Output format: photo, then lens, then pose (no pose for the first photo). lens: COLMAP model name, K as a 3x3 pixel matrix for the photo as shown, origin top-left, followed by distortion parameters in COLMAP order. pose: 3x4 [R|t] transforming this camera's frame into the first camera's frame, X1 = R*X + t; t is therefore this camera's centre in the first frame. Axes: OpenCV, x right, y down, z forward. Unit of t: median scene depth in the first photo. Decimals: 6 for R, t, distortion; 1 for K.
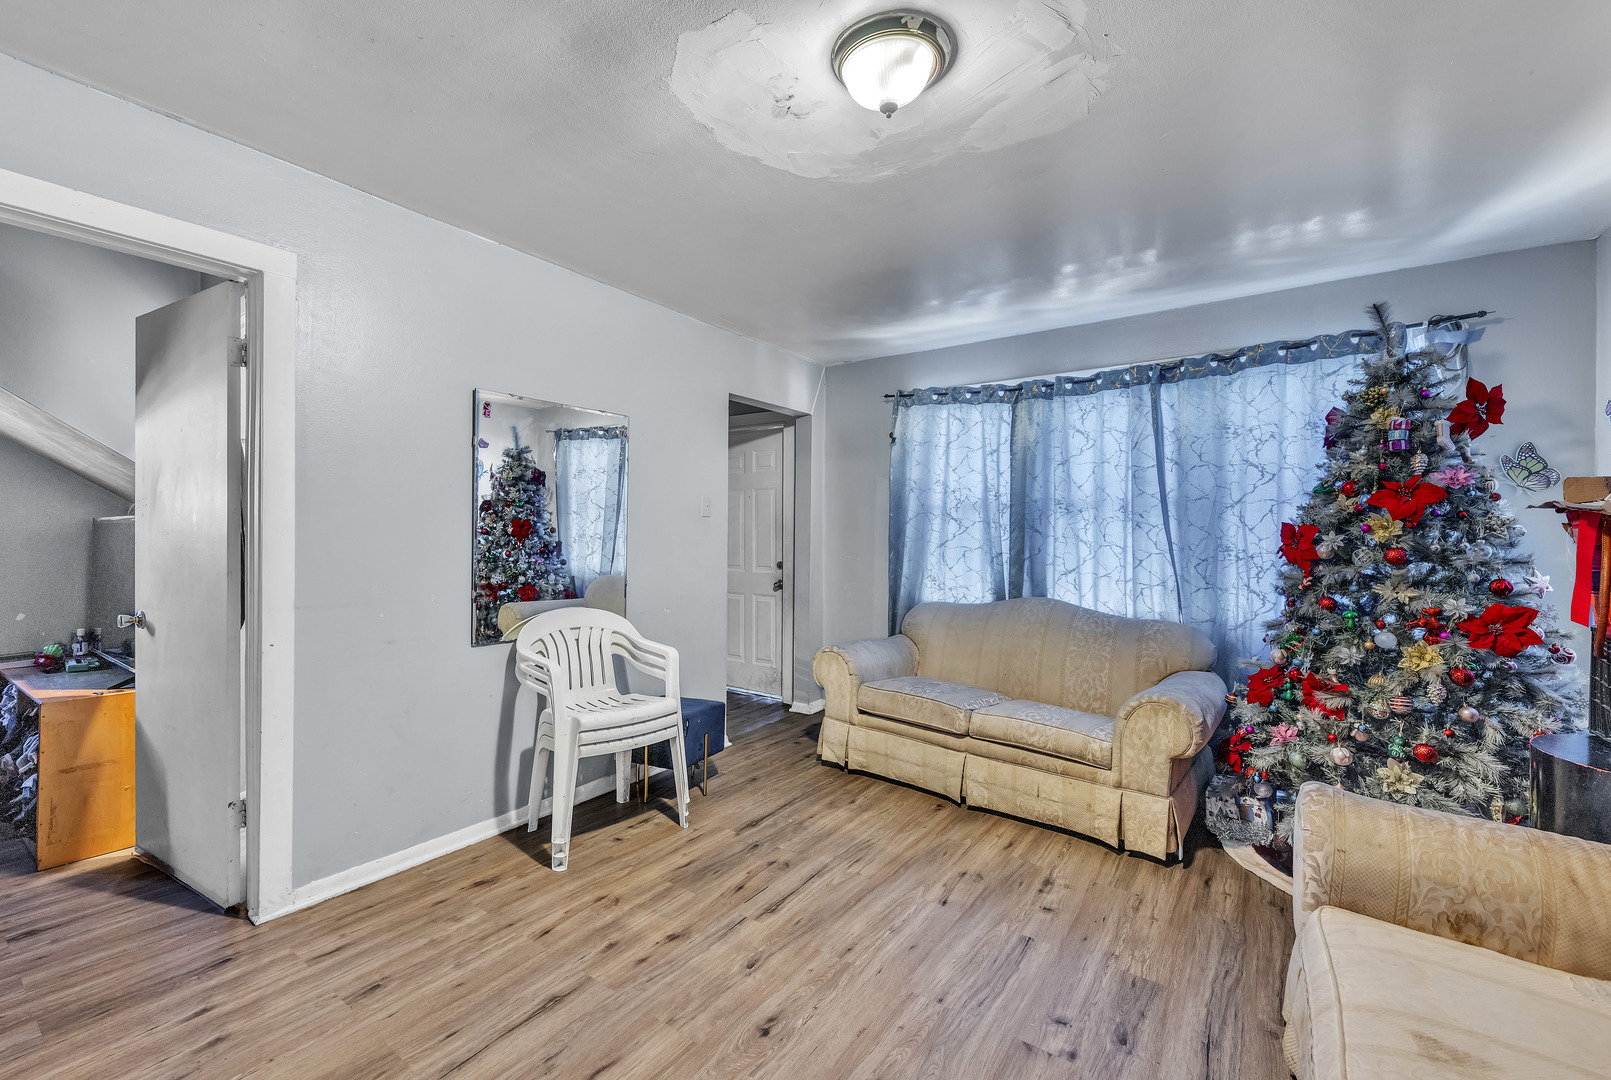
lens RADIAL K [[665.4, 0, 804.9], [0, 665.4, 536.1], [0, 0, 1]] dist [-0.001956, -0.000342]
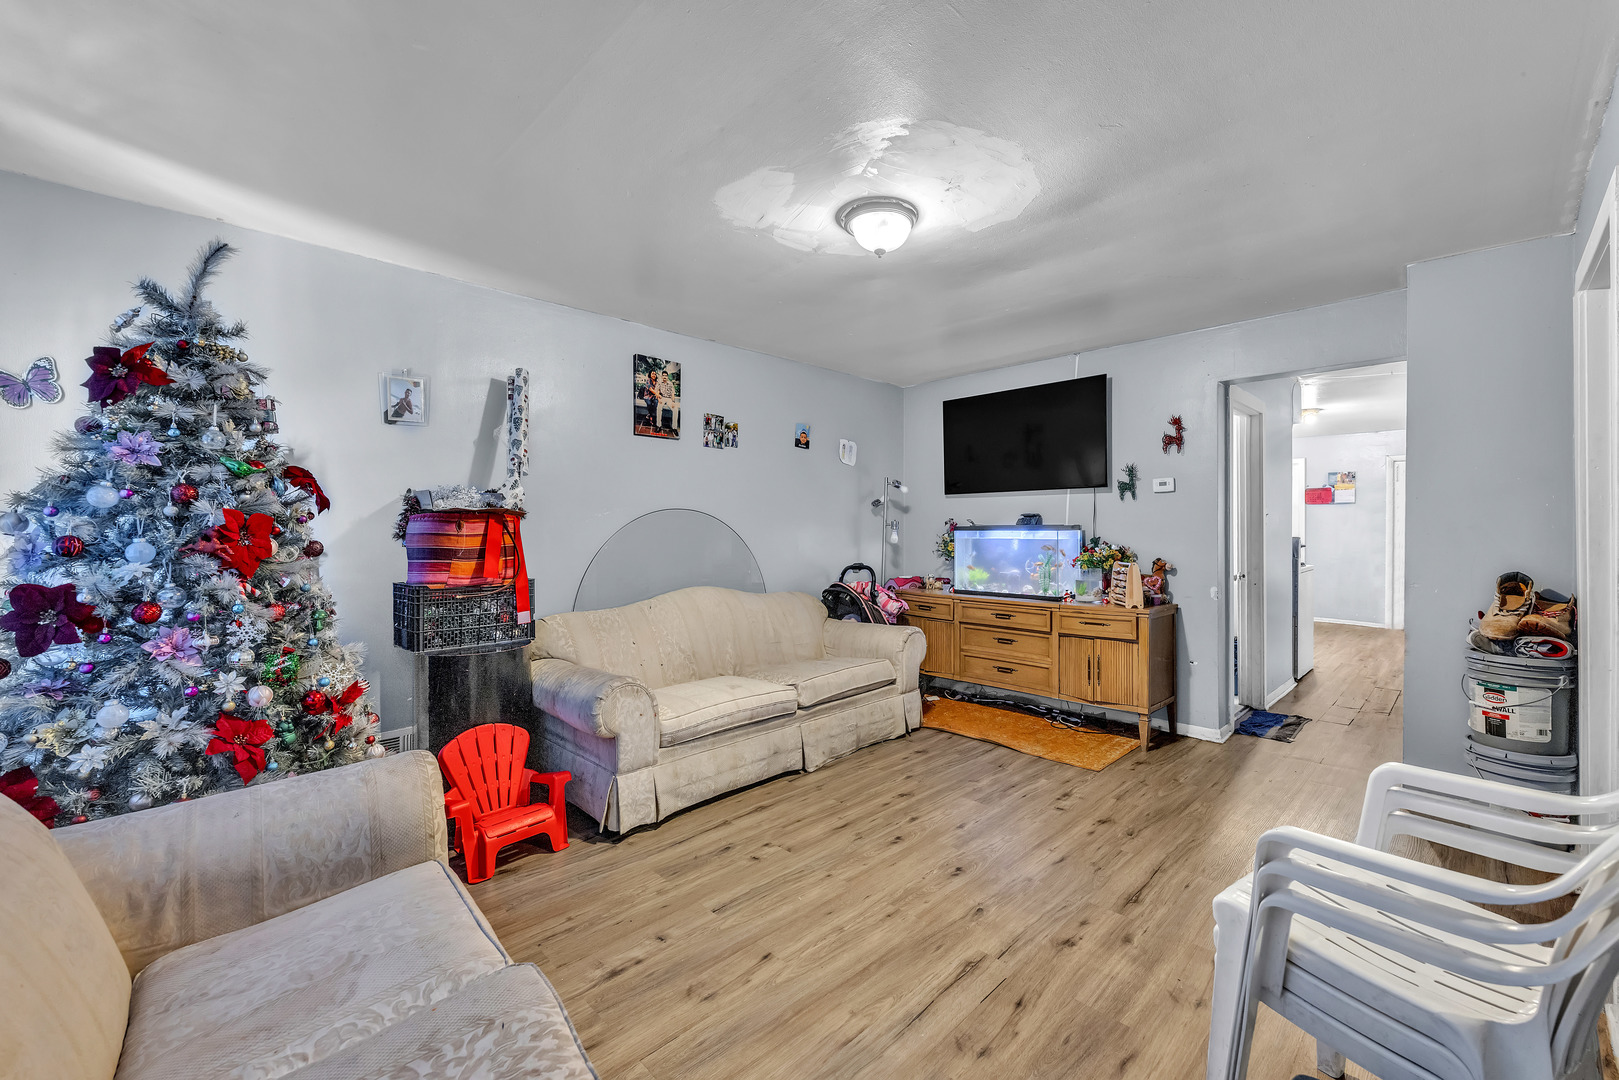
lens RADIAL K [[651.7, 0, 805.0], [0, 651.7, 526.2], [0, 0, 1]] dist [-0.002684, -0.000371]
pose [[-0.981288, -0.004804, 0.192485, 0.000464], [-0.004791, 0.999988, 0.000532, -0.005135], [-0.192486, -0.000400, -0.981300, 1.287449]]
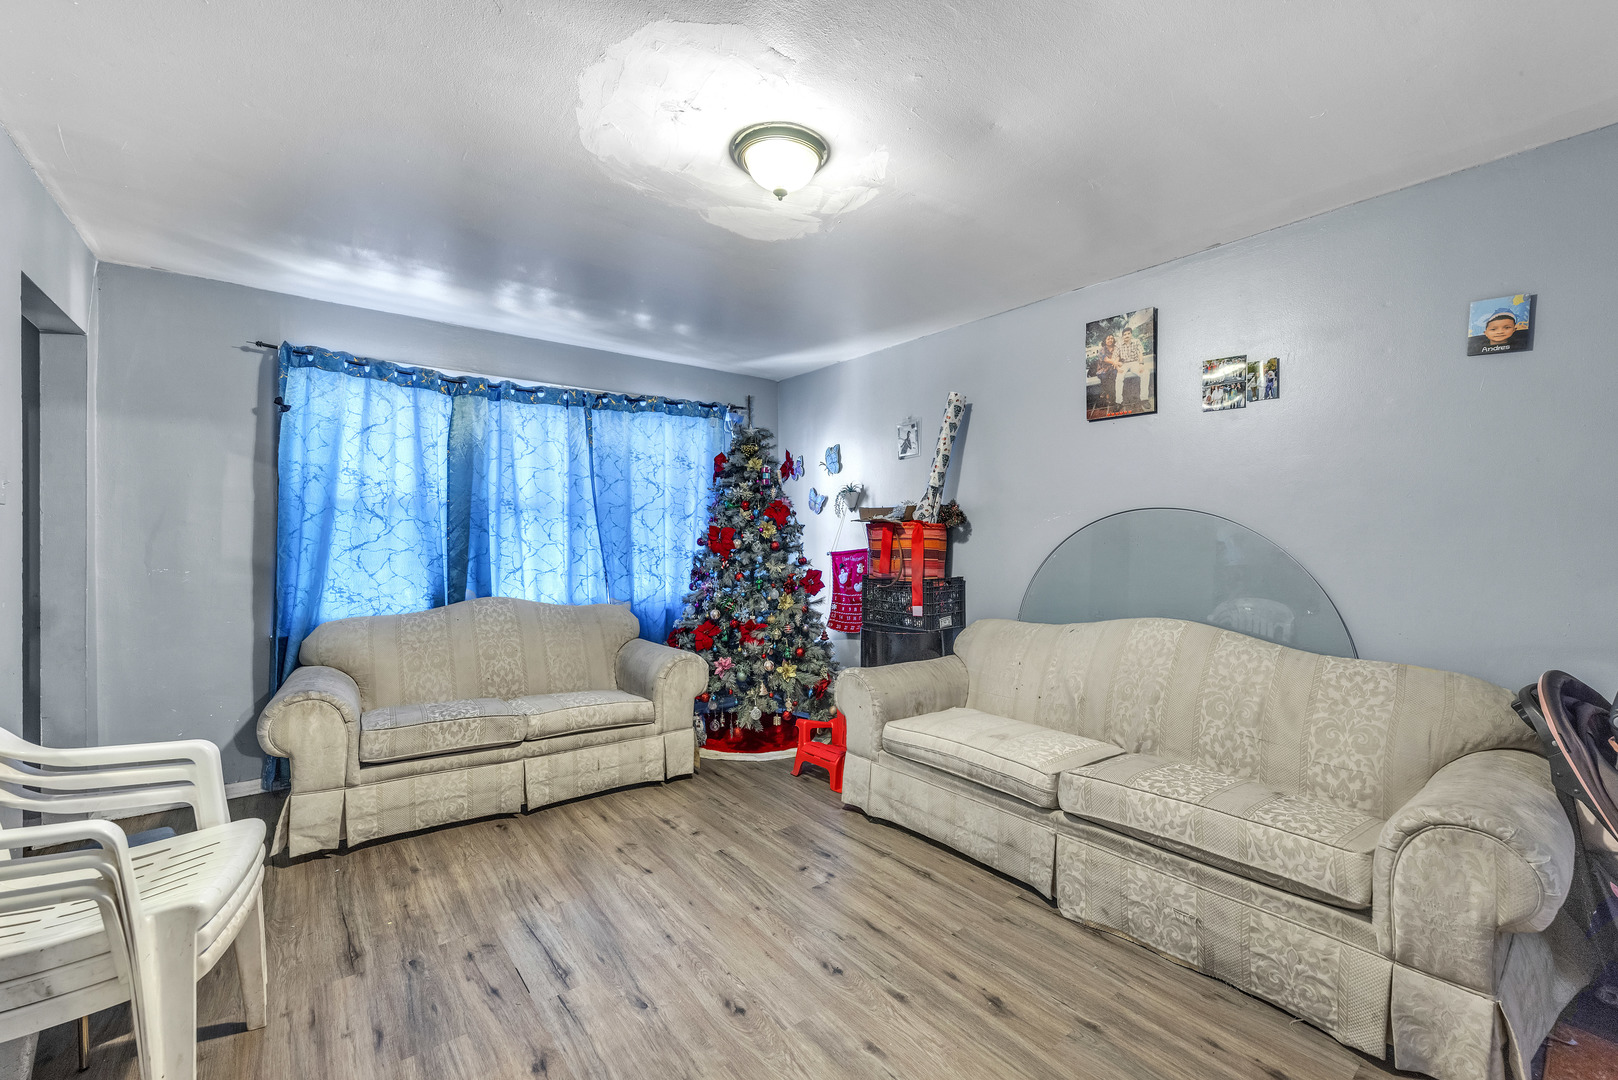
lens RADIAL K [[651.3, 0, 804.5], [0, 651.3, 532.1], [0, 0, 1]] dist [-0.002684, -0.000371]
pose [[0.282226, -0.004241, 0.959339, -0.528590], [0.004129, 0.999986, 0.003206, -0.008013], [-0.959339, 0.003056, 0.282240, 0.316759]]
